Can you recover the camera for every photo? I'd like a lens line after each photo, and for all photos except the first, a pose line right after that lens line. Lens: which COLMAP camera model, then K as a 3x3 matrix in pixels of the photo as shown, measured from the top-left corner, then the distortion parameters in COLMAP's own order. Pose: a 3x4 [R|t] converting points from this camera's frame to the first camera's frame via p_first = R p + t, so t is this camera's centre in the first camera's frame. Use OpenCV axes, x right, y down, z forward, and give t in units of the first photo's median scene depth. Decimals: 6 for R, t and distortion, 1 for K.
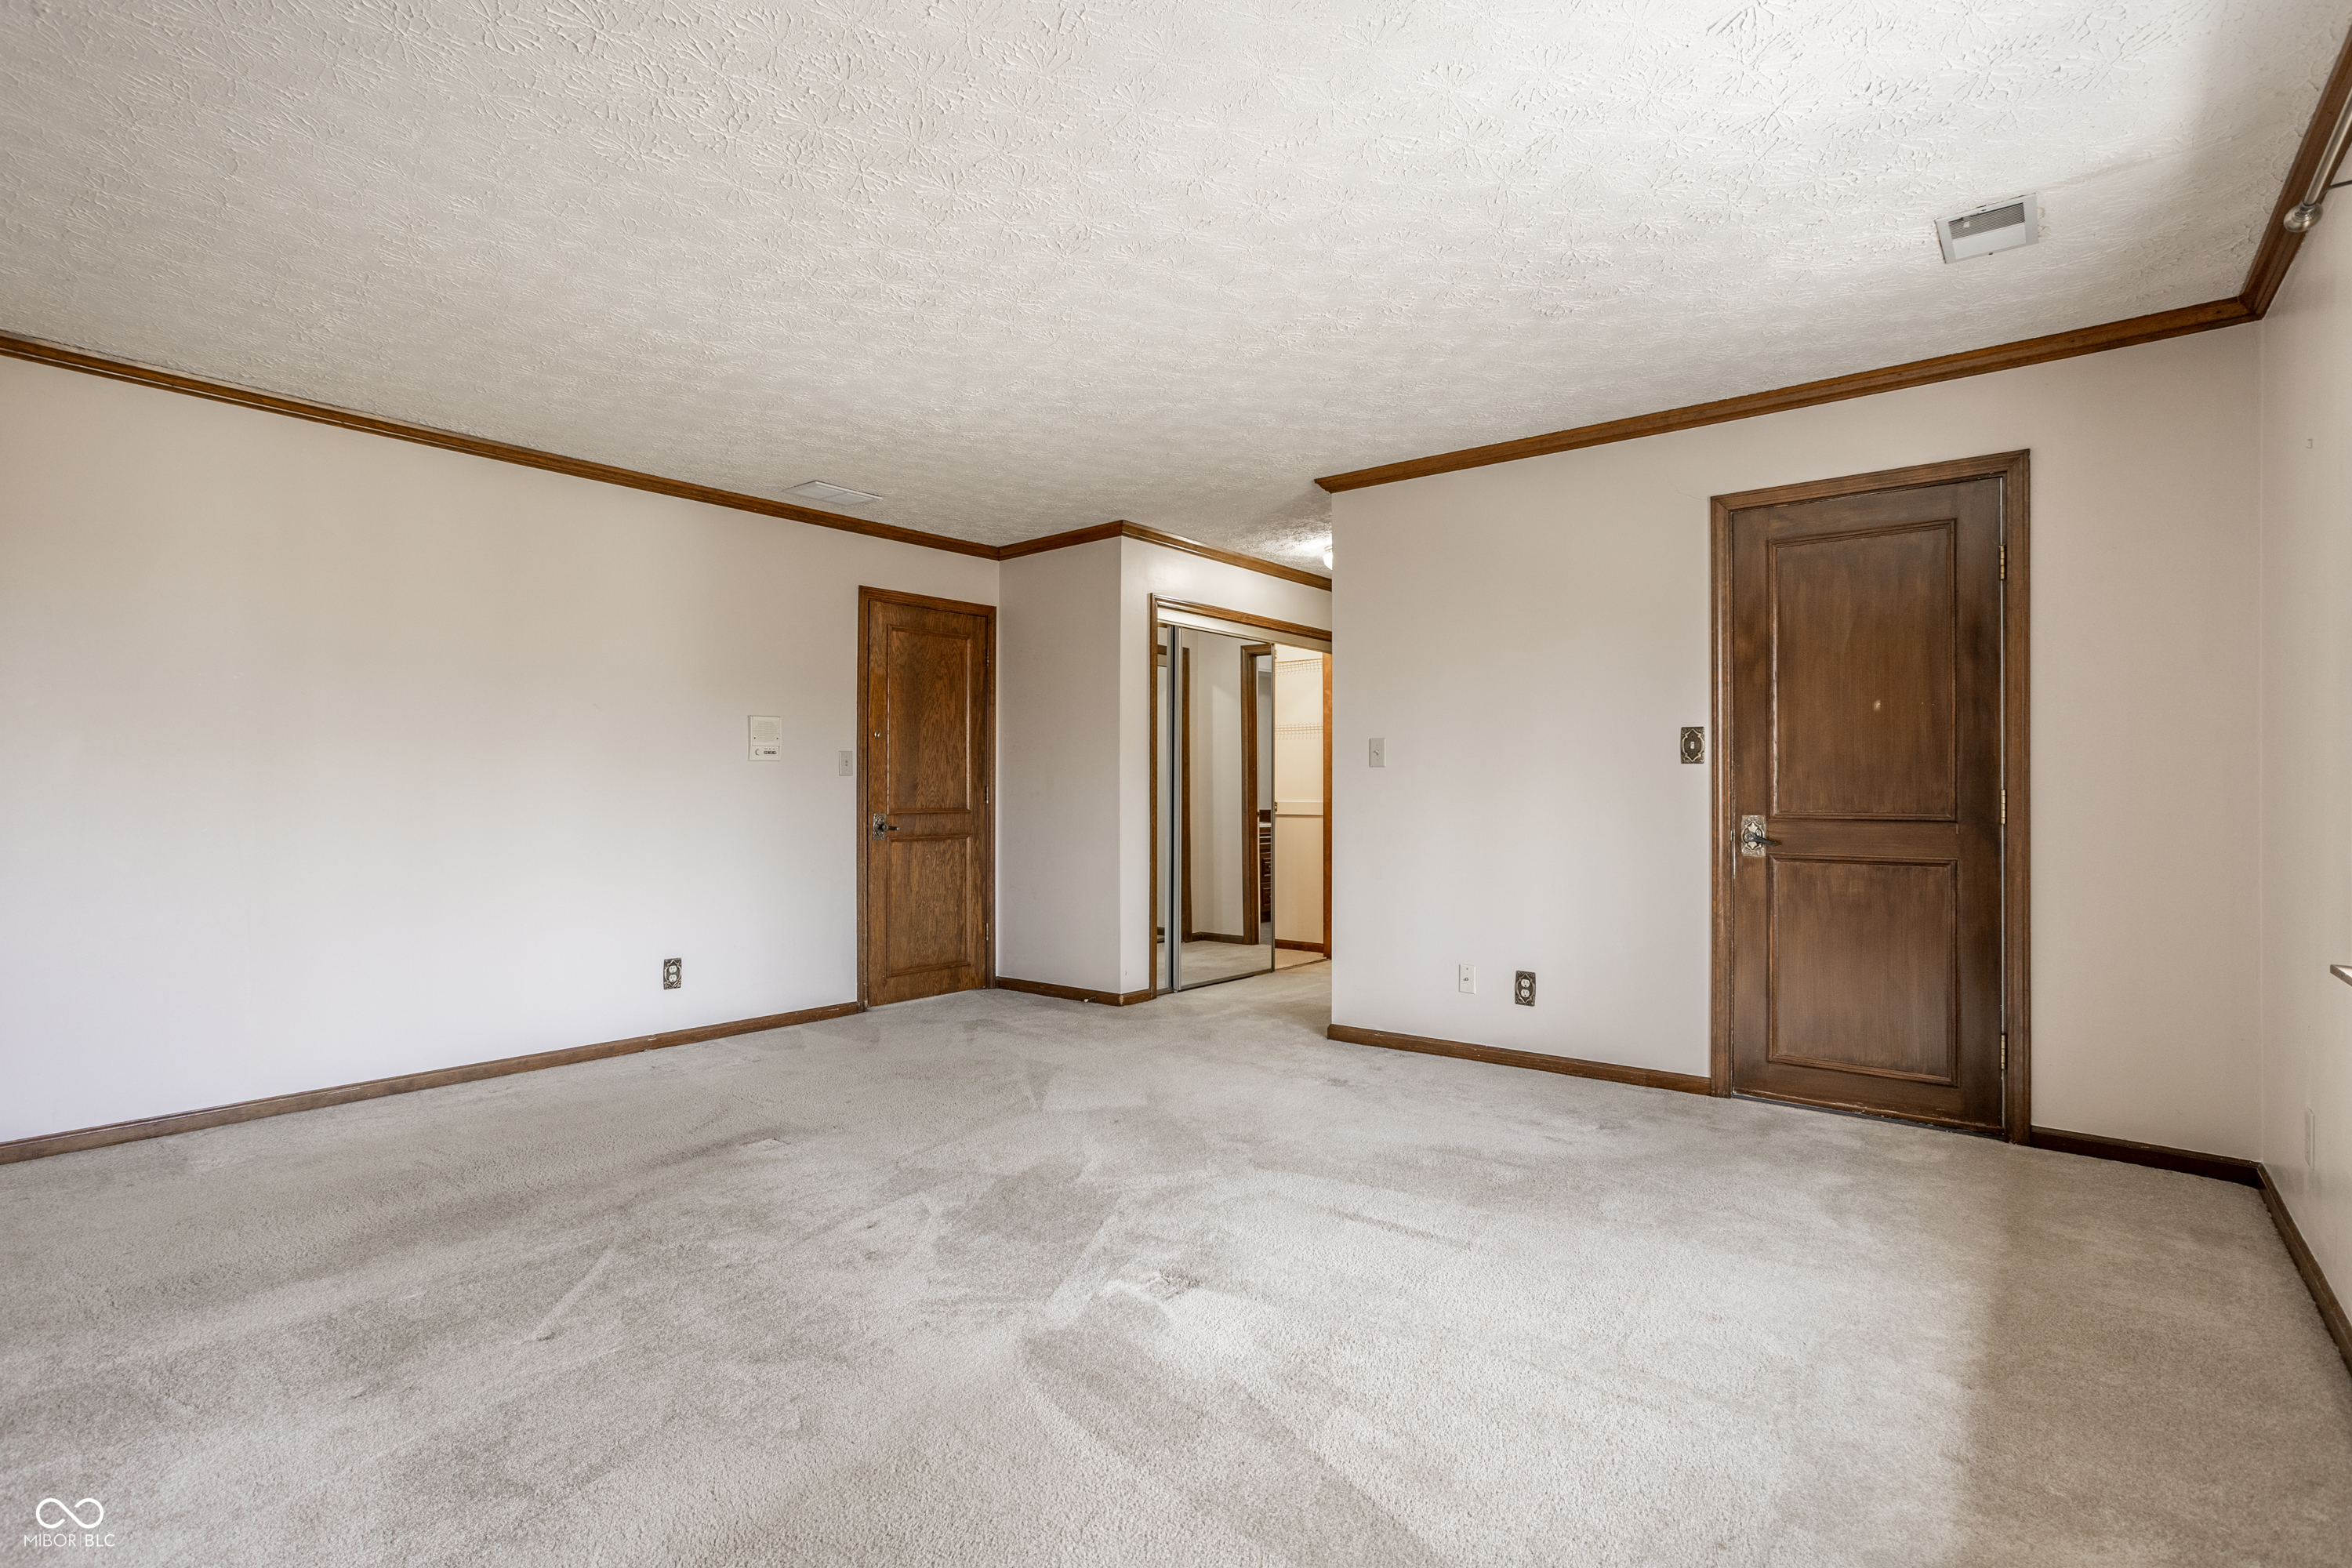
lens RADIAL K [[1117.6, 0, 1166.7], [0, 1117.6, 786.0], [0, 0, 1]] dist [-0.034789, 0.000165]
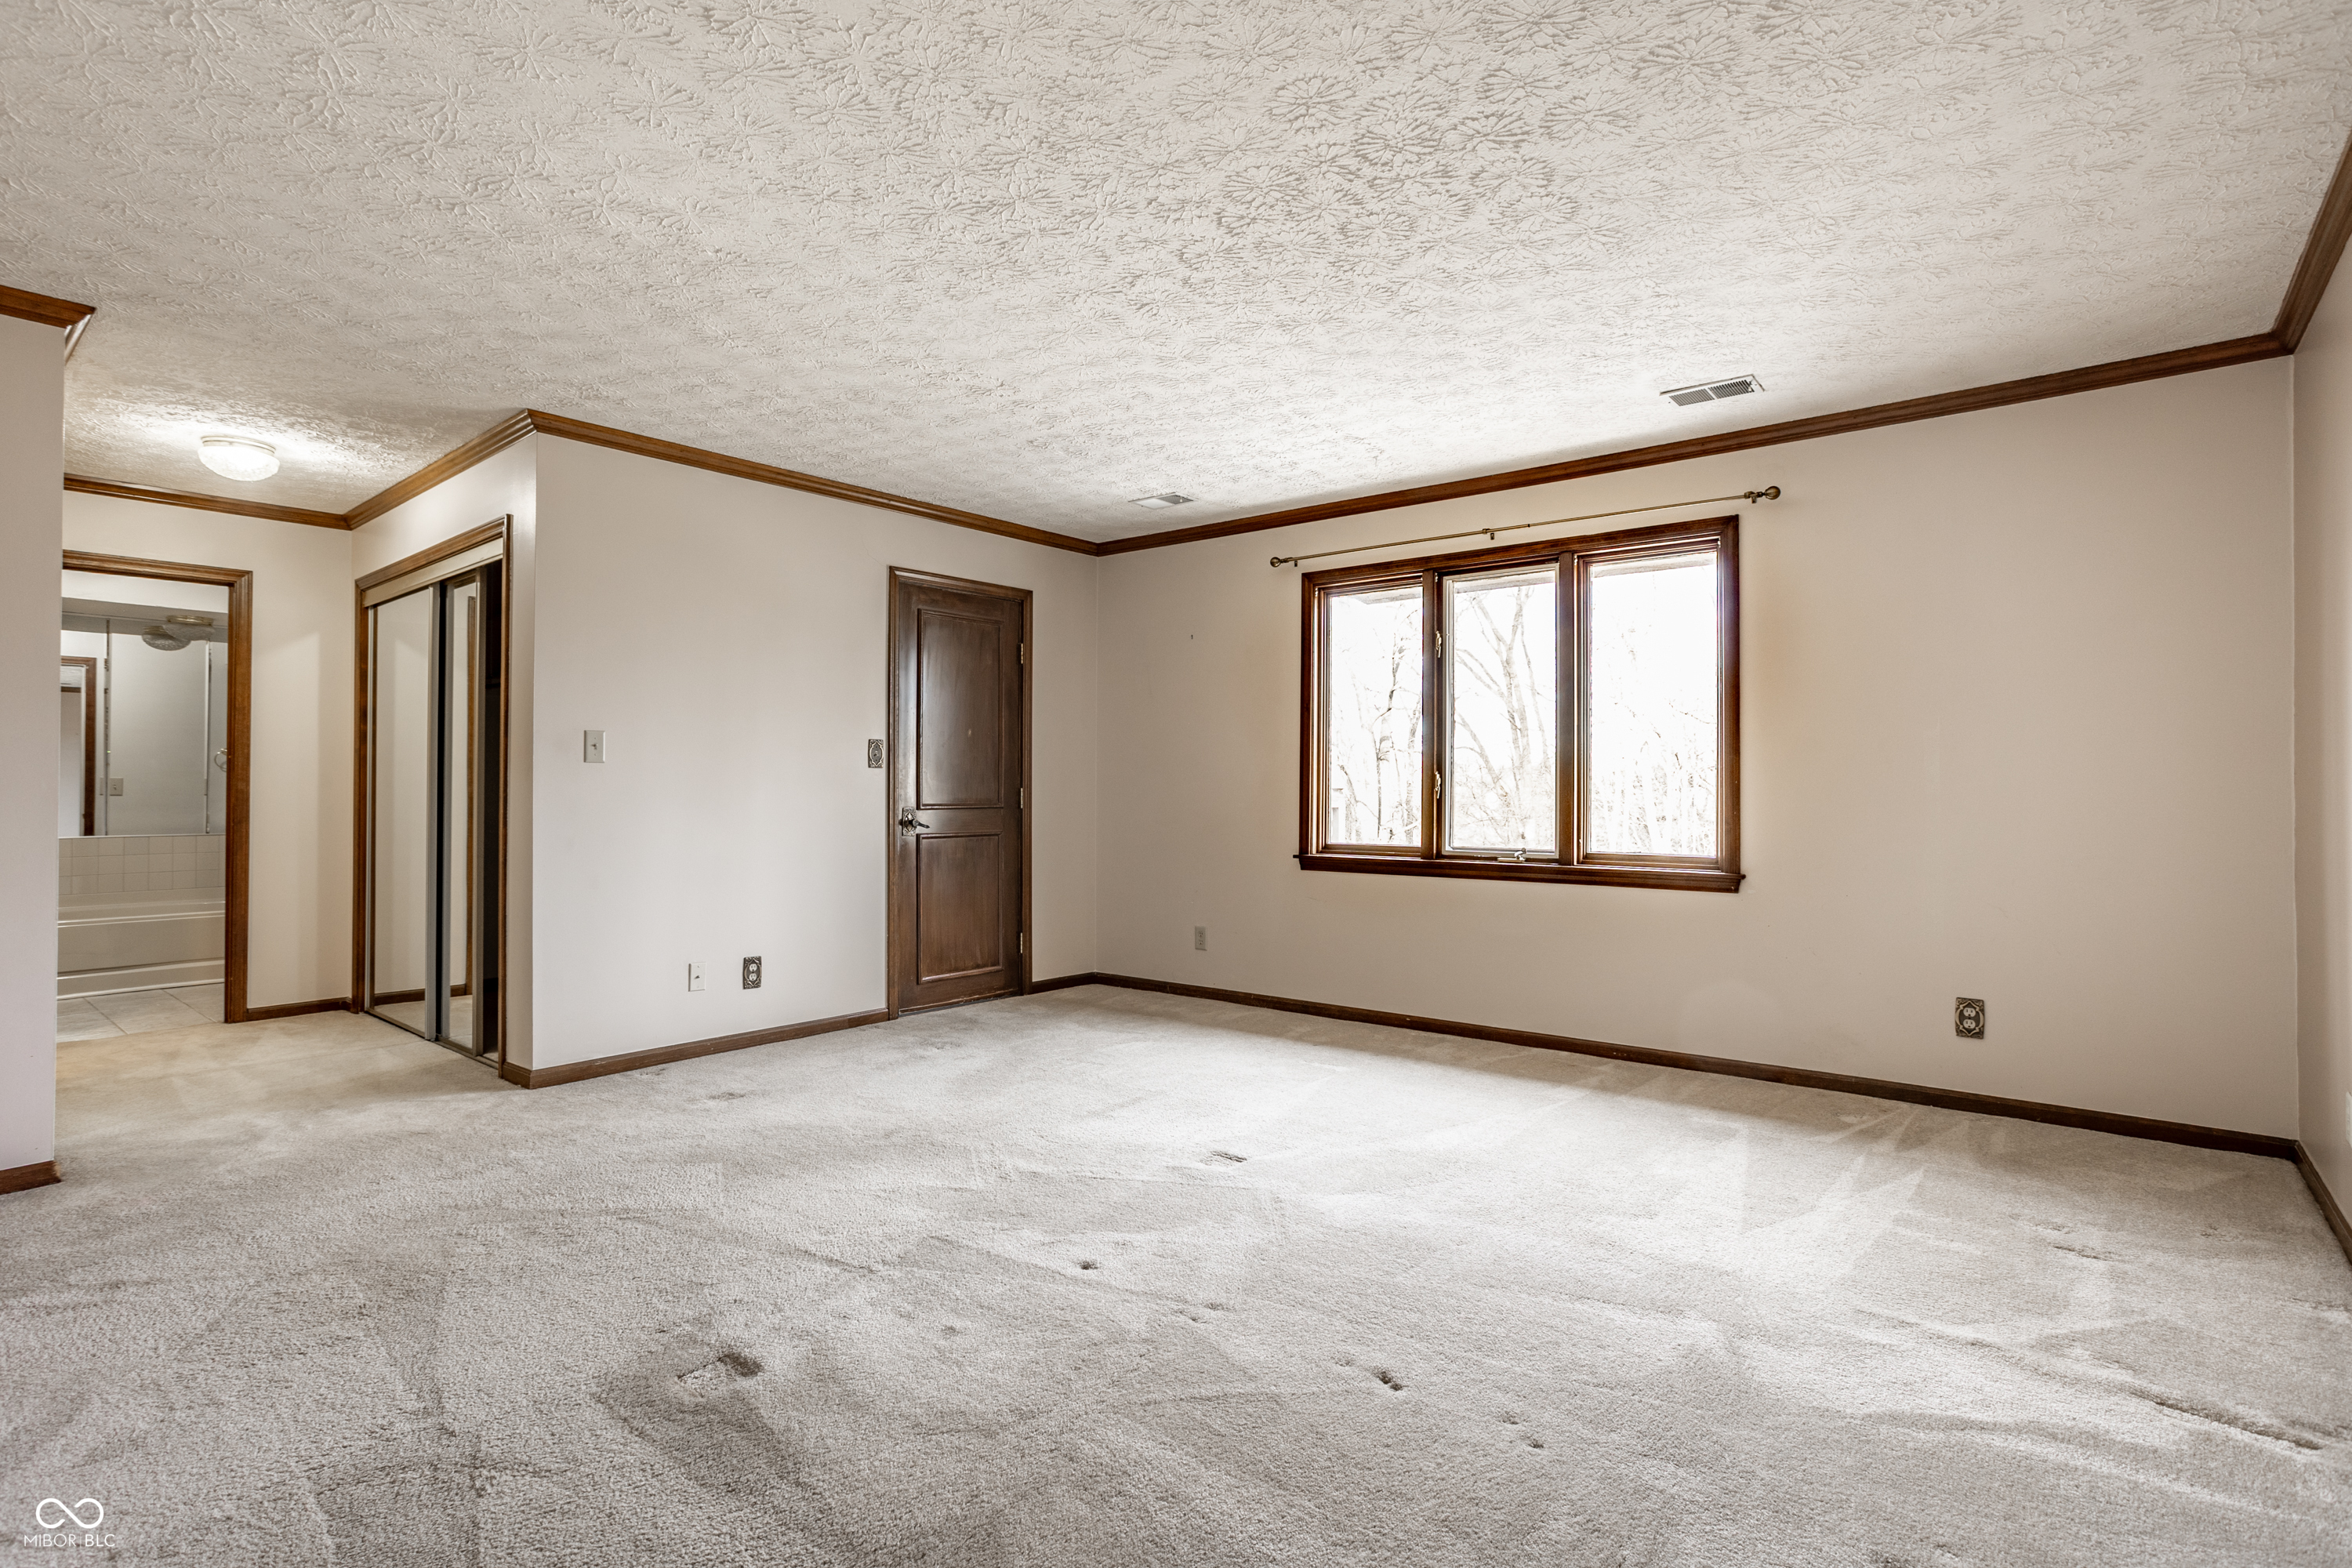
lens RADIAL K [[1117.6, 0, 1166.7], [0, 1117.6, 786.0], [0, 0, 1]] dist [-0.034789, 0.000165]
pose [[-0.000805, 0.009123, 0.999958, -0.866490], [-0.000600, 0.999958, -0.009123, 0.013074], [-0.999999, -0.000608, -0.000799, 0.692324]]
